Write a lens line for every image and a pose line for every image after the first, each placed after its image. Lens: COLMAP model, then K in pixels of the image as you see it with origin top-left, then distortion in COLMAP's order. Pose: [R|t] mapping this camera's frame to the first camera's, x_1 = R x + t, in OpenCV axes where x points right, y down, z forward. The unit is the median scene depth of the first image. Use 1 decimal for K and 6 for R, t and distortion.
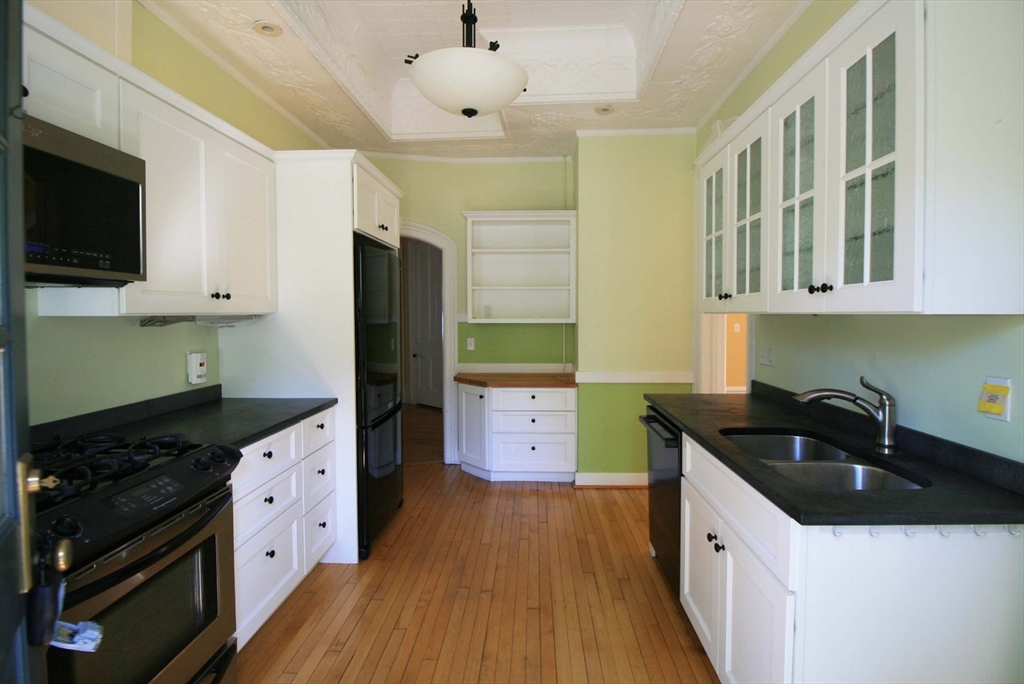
lens RADIAL K [[504.7, 0, 514.4], [0, 504.7, 294.4], [0, 0, 1]] dist [0.000967, -0.011248]
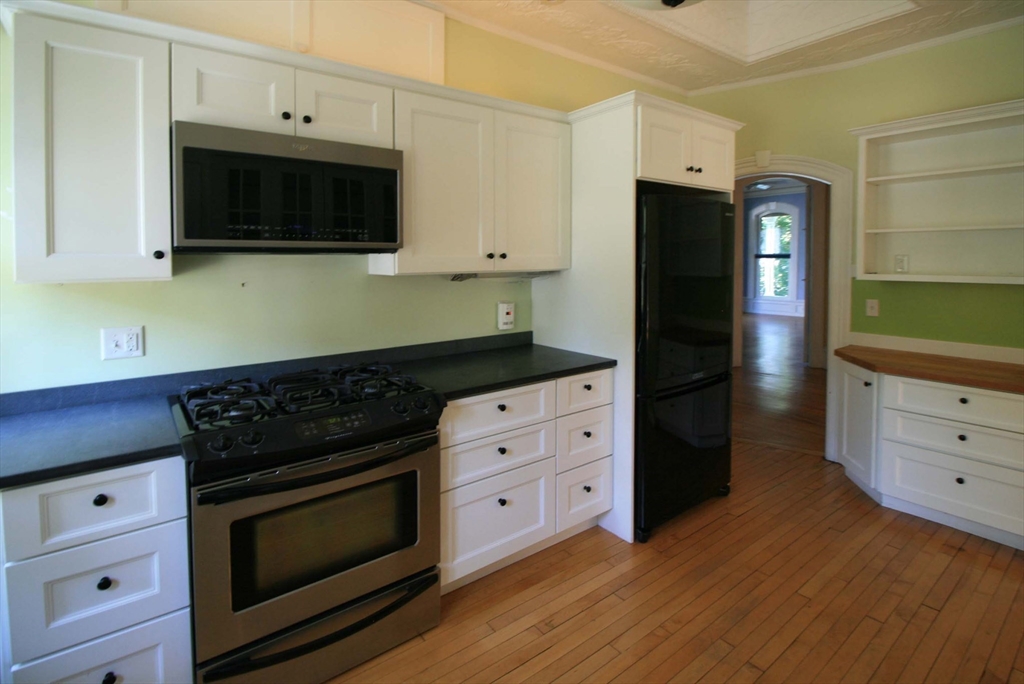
lens RADIAL K [[473.3, 0, 512.3], [0, 473.3, 255.6], [0, 0, 1]] dist [0.000049, -0.007751]
pose [[0.626869, -0.008425, -0.779080, 0.226722], [0.033474, 0.999309, 0.016128, -0.011009], [0.778406, -0.036189, 0.626718, 0.309331]]
